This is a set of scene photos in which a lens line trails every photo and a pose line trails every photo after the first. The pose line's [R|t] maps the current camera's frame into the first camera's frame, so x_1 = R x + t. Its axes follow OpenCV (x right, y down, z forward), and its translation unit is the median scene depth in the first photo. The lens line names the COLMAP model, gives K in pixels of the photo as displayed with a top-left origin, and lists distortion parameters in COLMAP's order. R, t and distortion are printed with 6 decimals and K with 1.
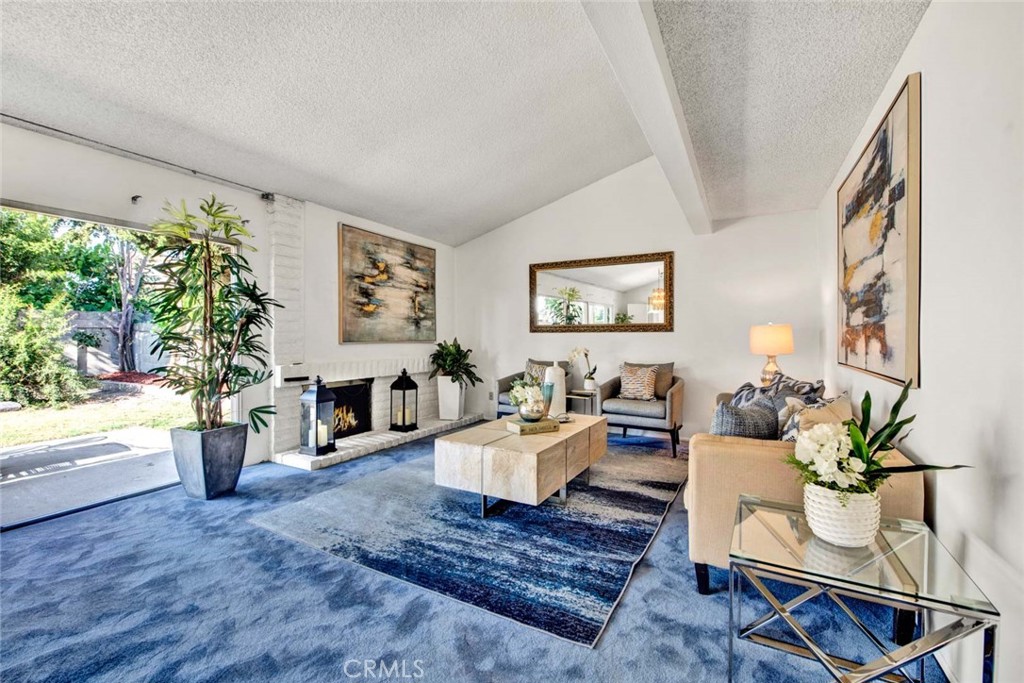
lens RADIAL K [[450.5, 0, 510.2], [0, 450.5, 341.2], [0, 0, 1]] dist [-0.005111, 0.000013]
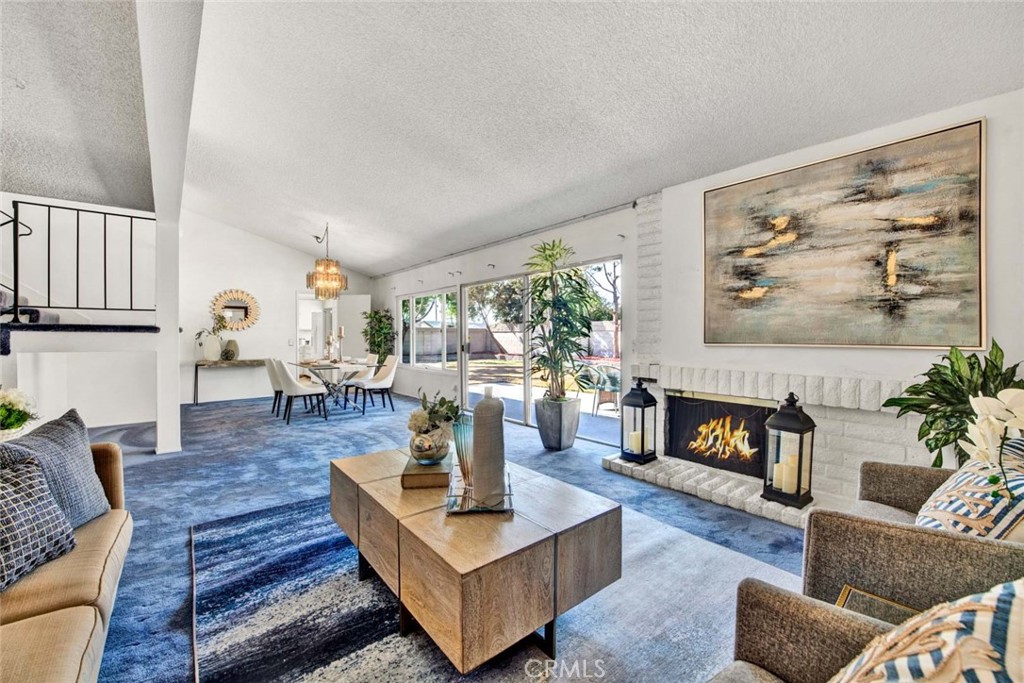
lens RADIAL K [[398.1, 0, 510.5], [0, 398.1, 337.7], [0, 0, 1]] dist [-0.003463, -0.002668]
pose [[-0.362942, 0.014898, -0.931692, 0.379714], [-0.003136, 0.999847, 0.017210, -0.017200], [0.931806, 0.009169, -0.362840, 0.895433]]
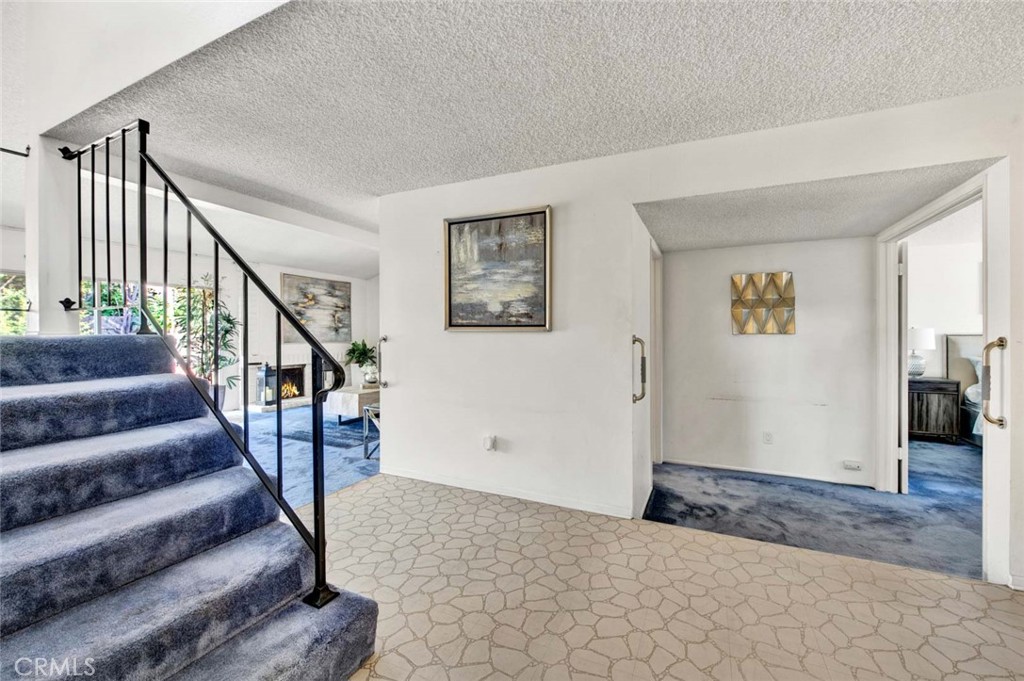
lens RADIAL K [[440.9, 0, 520.1], [0, 440.9, 338.2], [0, 0, 1]] dist [-0.014968, -0.000276]
pose [[0.998807, -0.004696, 0.048605, 0.421463], [0.004627, 0.999988, 0.001546, -0.013349], [-0.048611, -0.001319, 0.998817, -0.674201]]
